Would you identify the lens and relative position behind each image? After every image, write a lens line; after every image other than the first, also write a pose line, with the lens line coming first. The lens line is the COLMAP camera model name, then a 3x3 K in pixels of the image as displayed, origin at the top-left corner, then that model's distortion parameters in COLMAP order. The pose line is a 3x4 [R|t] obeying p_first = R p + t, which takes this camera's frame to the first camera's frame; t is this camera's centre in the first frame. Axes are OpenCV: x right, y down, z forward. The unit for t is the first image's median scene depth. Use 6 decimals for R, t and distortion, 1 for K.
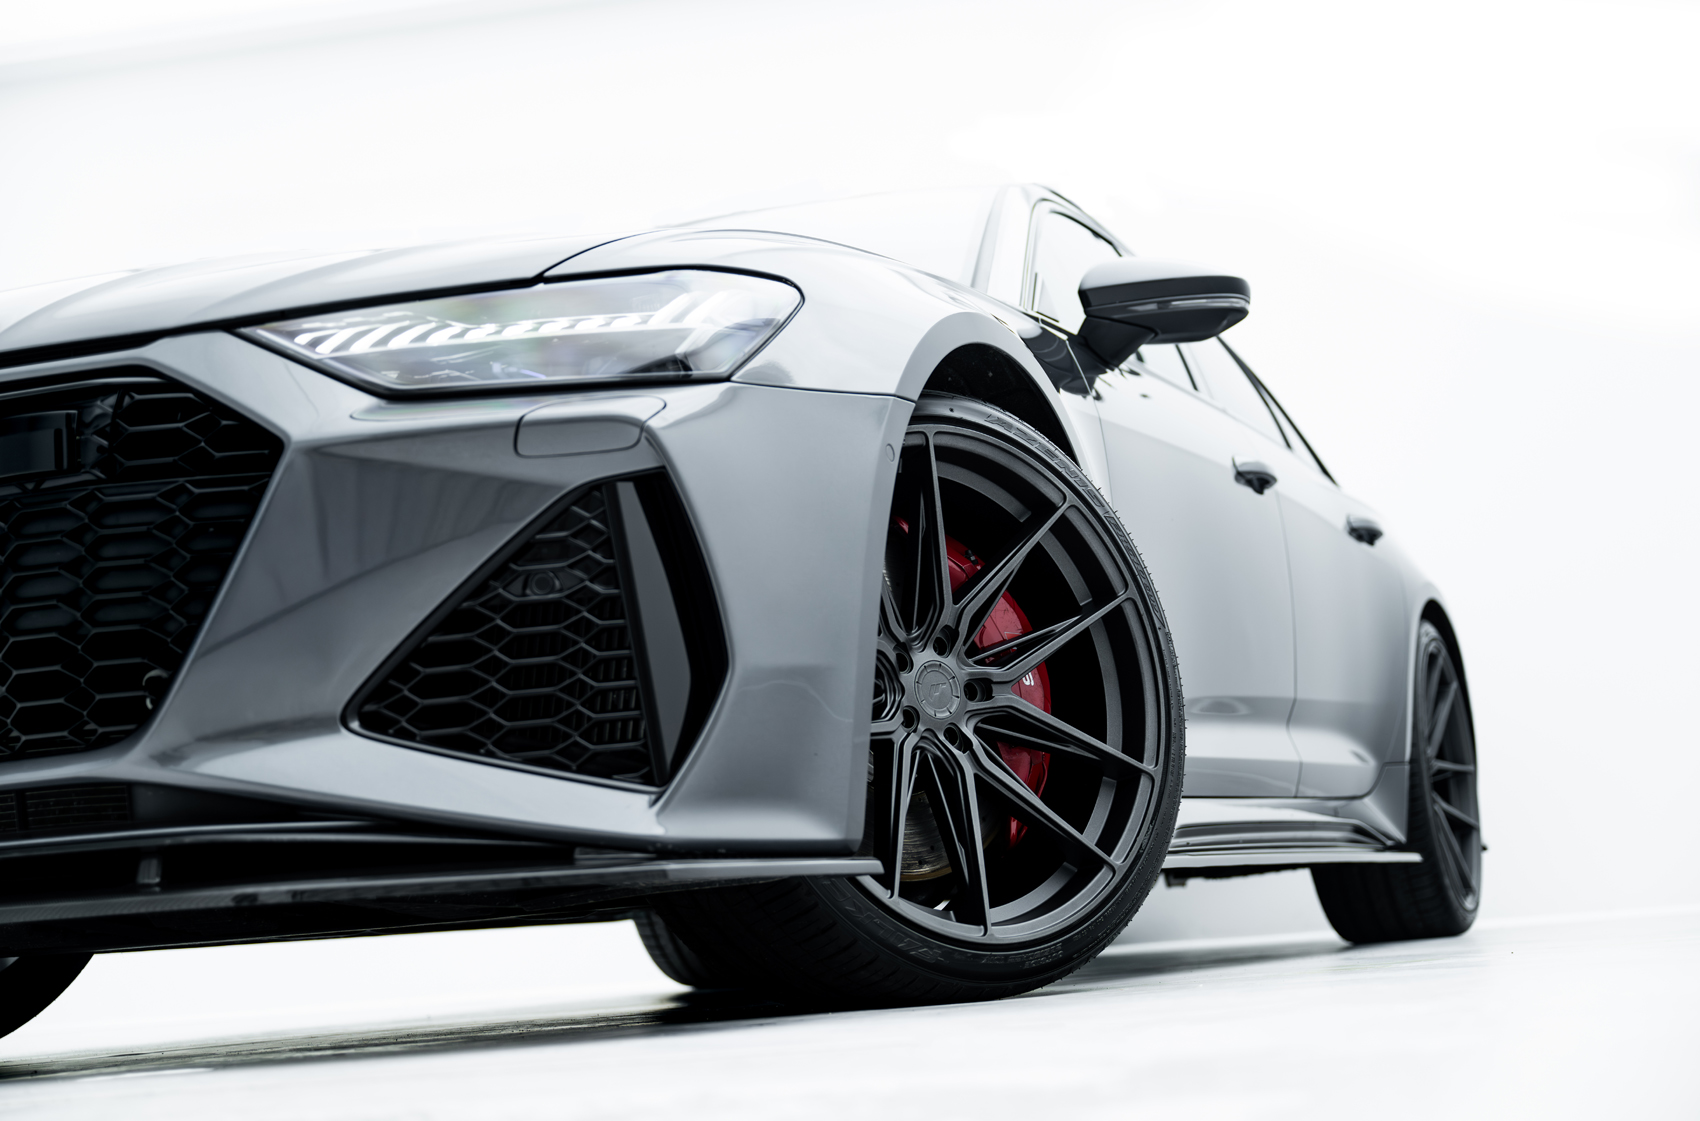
lens RADIAL K [[2516.9, 0, 850.3], [0, 2516.9, 549.3], [0, 0, 1]] dist [-0.099214, 0.000000]
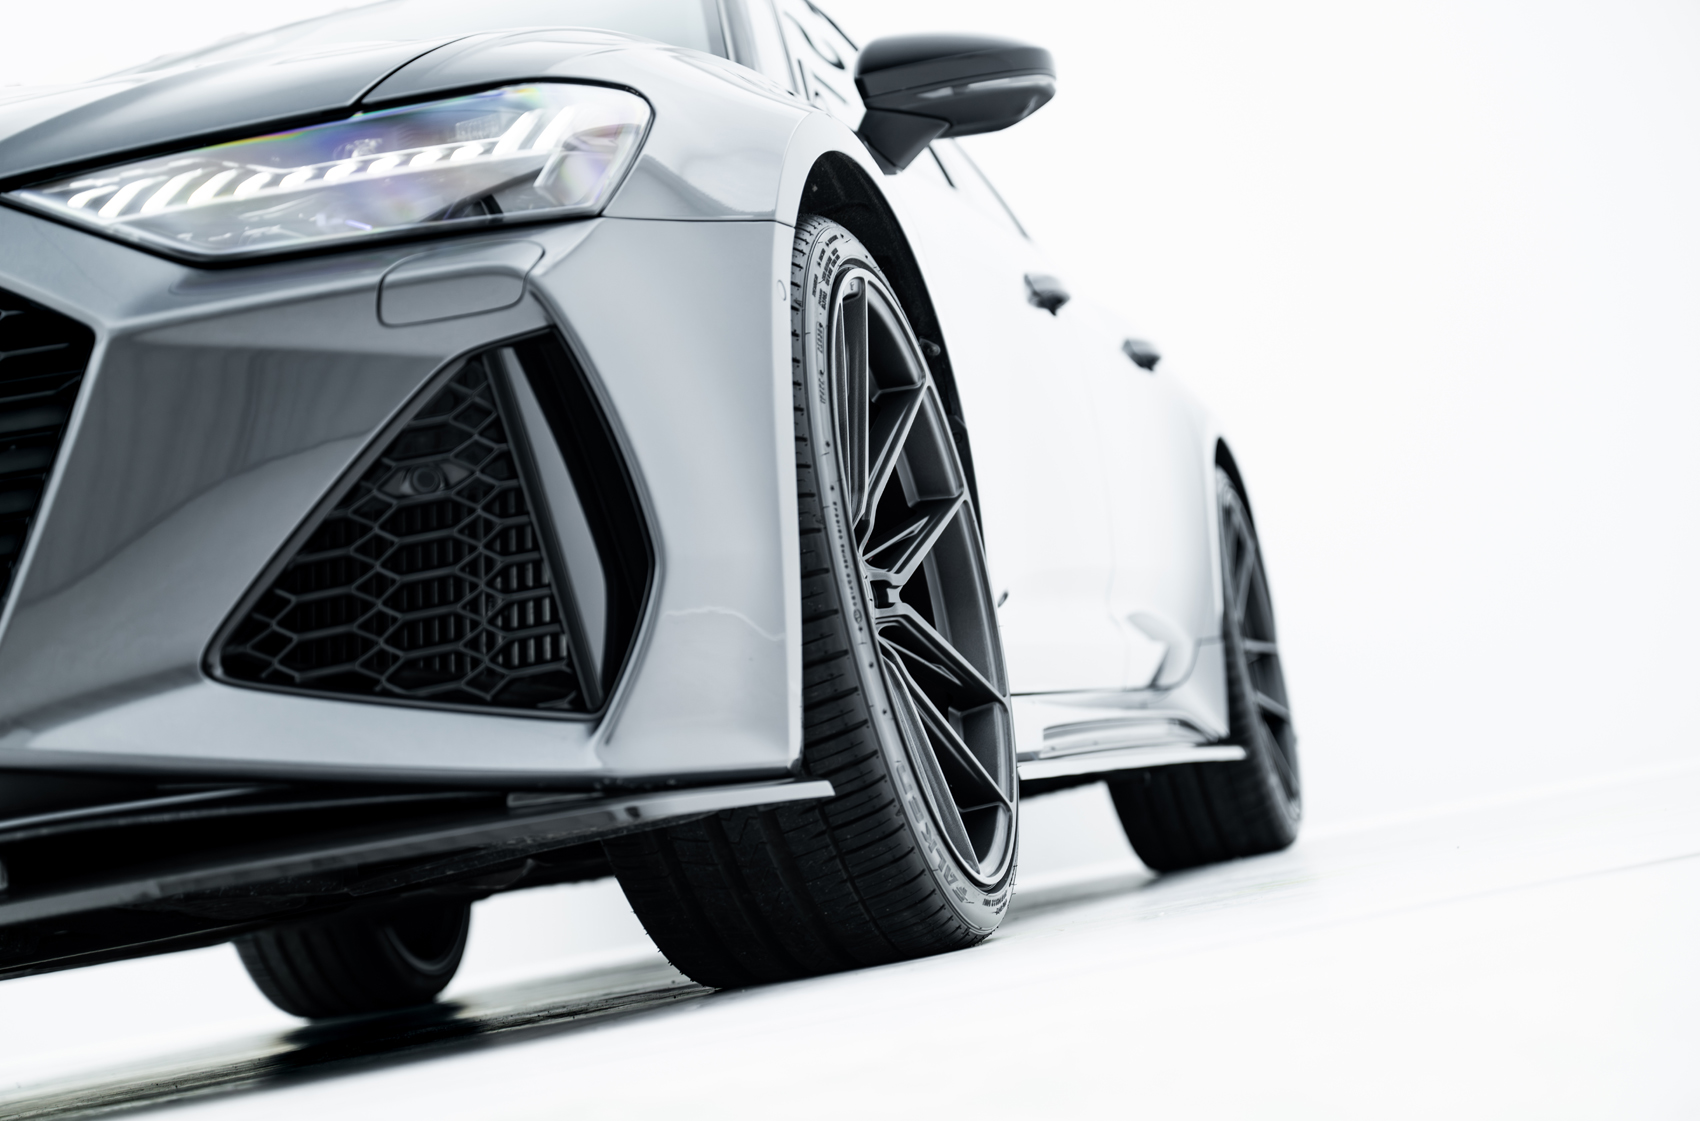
lens RADIAL K [[3401.5, 0, 852.8], [0, 3401.5, 548.5], [0, 0, 1]] dist [-0.012543, 0.000000]
pose [[0.981041, -0.086844, 0.173253, -0.172434], [0.080381, 0.995793, 0.043989, -0.001725], [-0.176345, -0.029229, 0.983894, -0.109625]]
